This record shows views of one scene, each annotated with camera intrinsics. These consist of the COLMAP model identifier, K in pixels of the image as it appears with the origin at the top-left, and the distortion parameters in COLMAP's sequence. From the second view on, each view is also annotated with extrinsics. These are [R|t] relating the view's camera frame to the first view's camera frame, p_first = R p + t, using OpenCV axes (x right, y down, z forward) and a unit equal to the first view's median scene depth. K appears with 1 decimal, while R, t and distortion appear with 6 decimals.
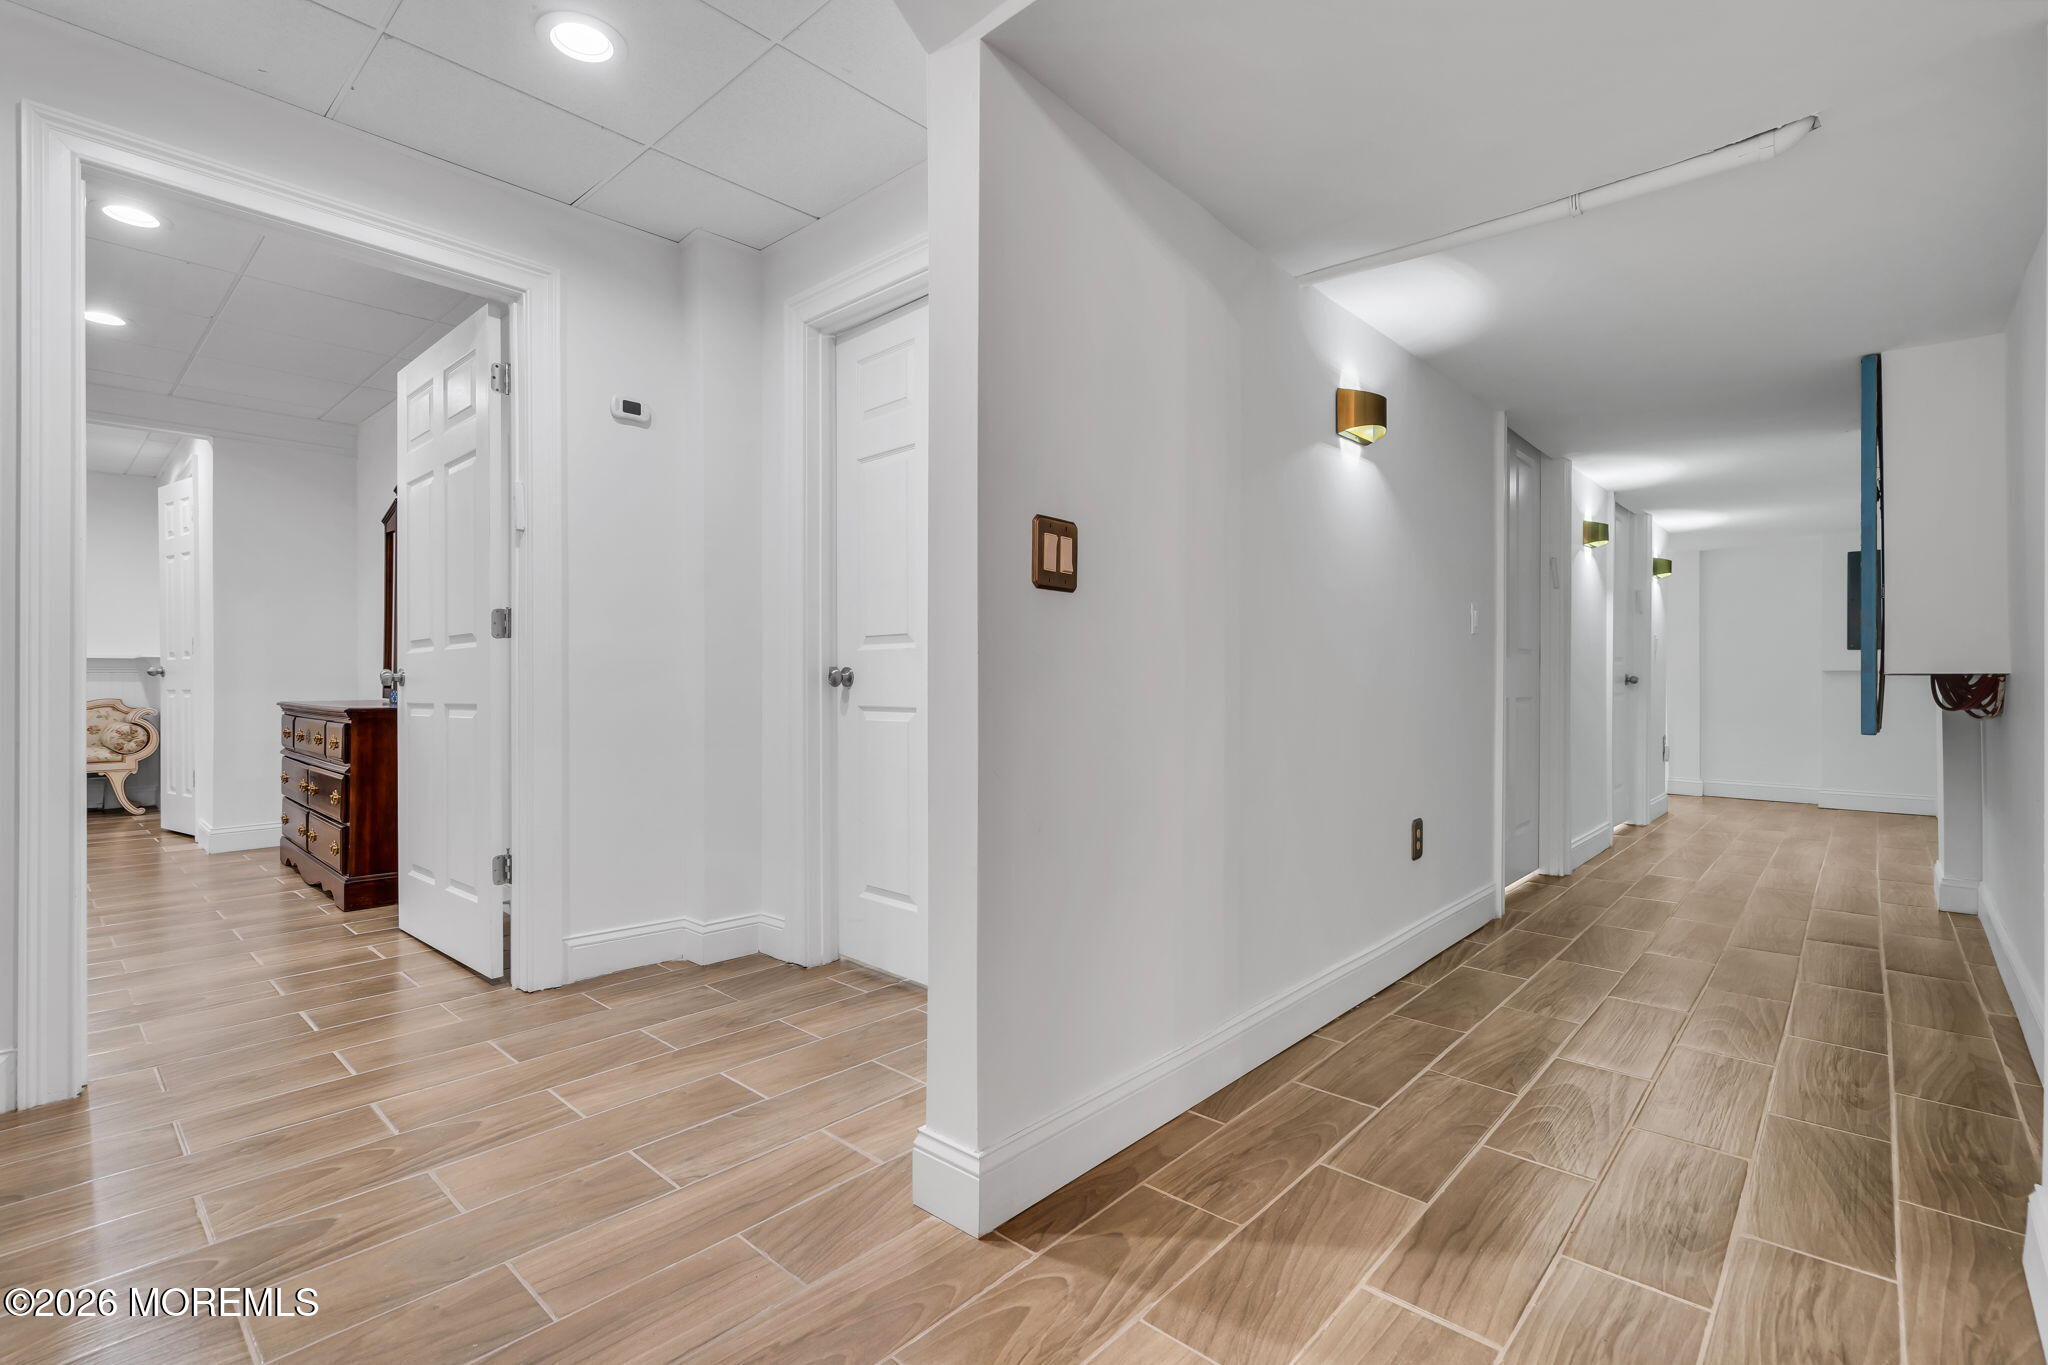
lens RADIAL K [[941.2, 0, 1024.2], [0, 941.2, 684.7], [0, 0, 1]] dist [0.003661, 0.000566]
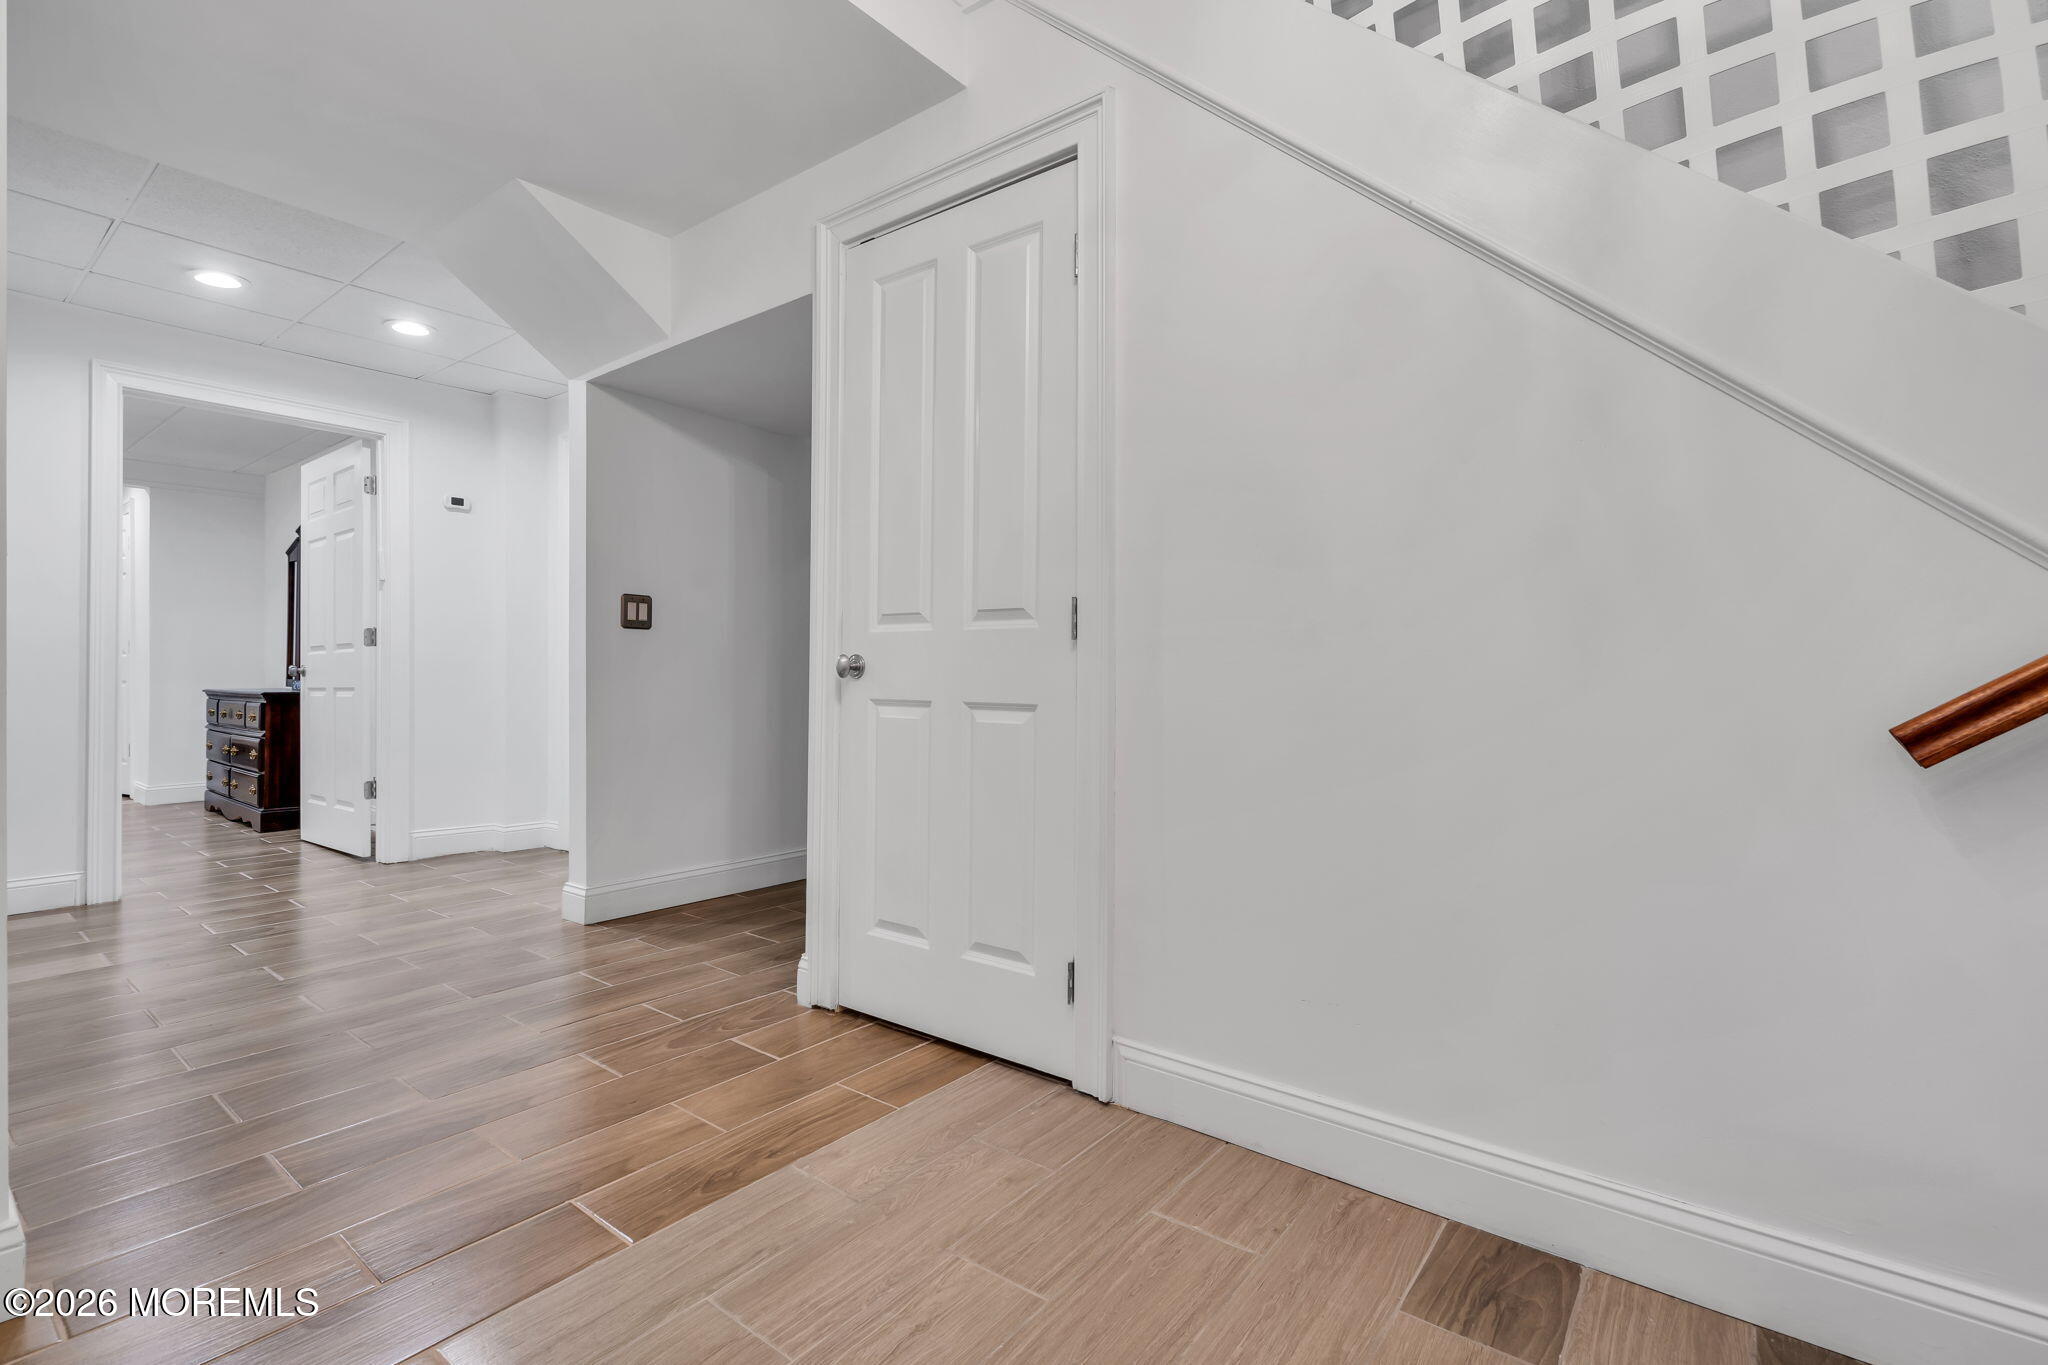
lens RADIAL K [[941.2, 0, 1022.6], [0, 941.2, 673.6], [0, 0, 1]] dist [0.003661, 0.000566]
pose [[0.997285, 0.000255, 0.073641, 0.335147], [0.000158, 0.999984, -0.005600, 0.005102], [-0.073641, 0.005596, 0.997269, -0.526839]]
